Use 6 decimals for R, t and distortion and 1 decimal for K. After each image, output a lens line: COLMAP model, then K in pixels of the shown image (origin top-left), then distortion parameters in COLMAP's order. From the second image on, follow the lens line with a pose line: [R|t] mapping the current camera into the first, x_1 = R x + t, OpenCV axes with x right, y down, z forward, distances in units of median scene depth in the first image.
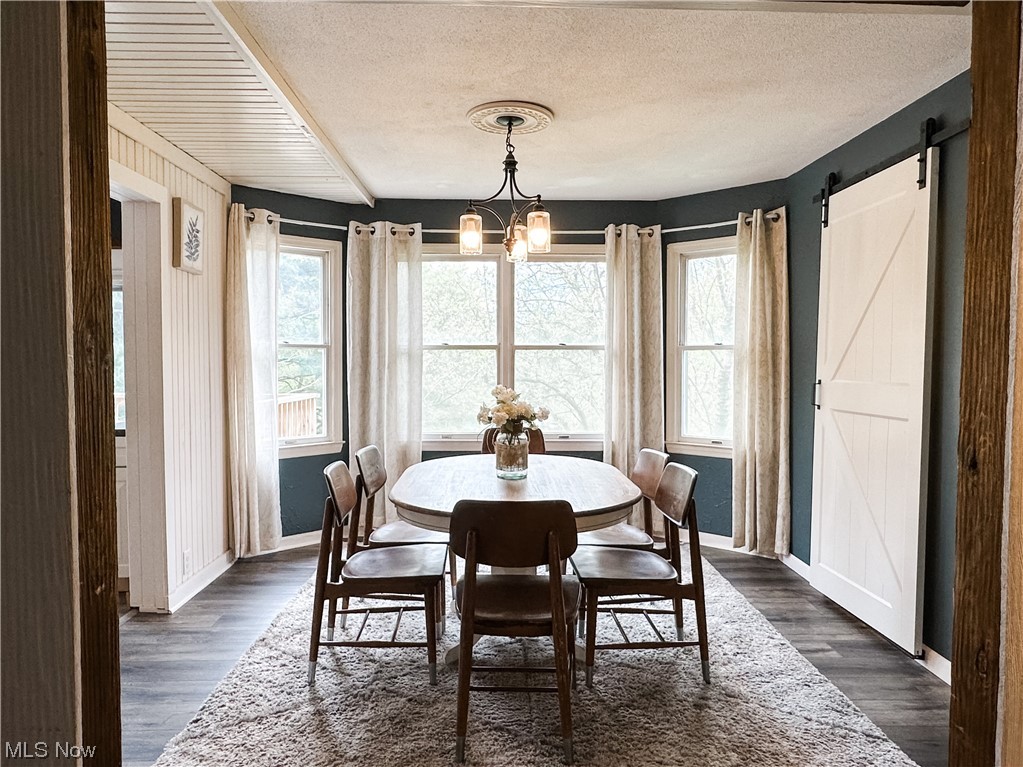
lens RADIAL K [[681.8, 0, 508.2], [0, 681.8, 394.5], [0, 0, 1]] dist [-0.000598, -0.000139]
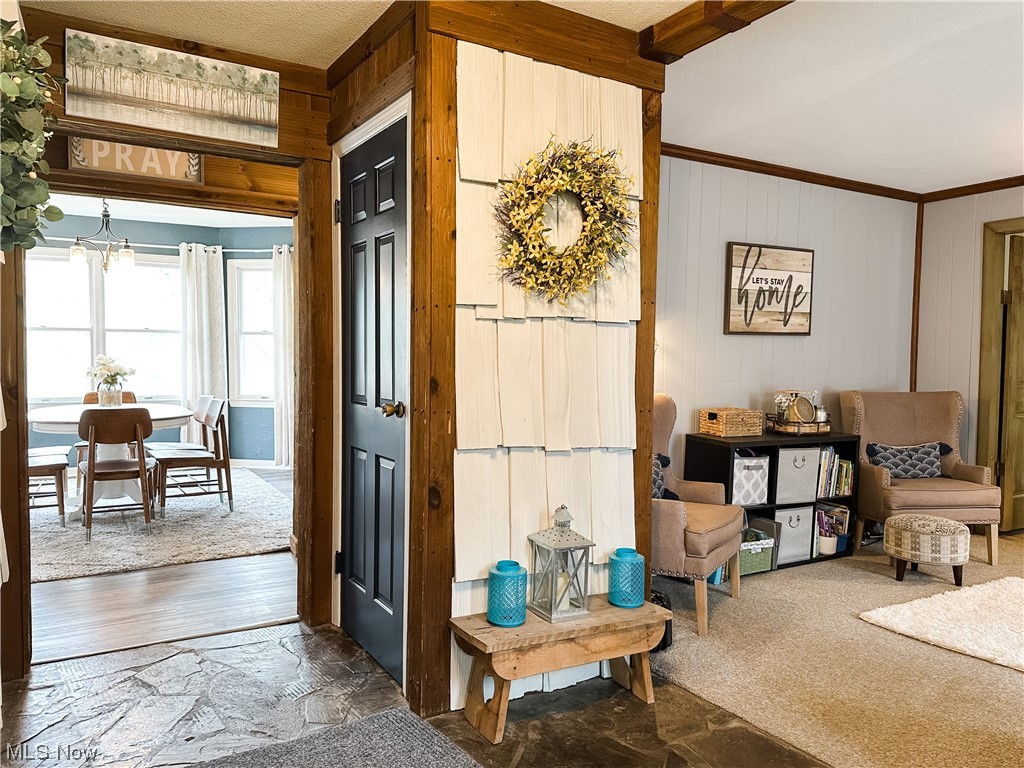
lens RADIAL K [[759.5, 0, 512.0], [0, 759.5, 384.0], [0, 0, 1]] dist [0.118656, -0.181471]
pose [[0.869635, -0.013480, 0.493512, -0.046538], [0.014185, 0.999897, 0.002316, 0.043313], [-0.493492, 0.004986, 0.869736, -0.695633]]
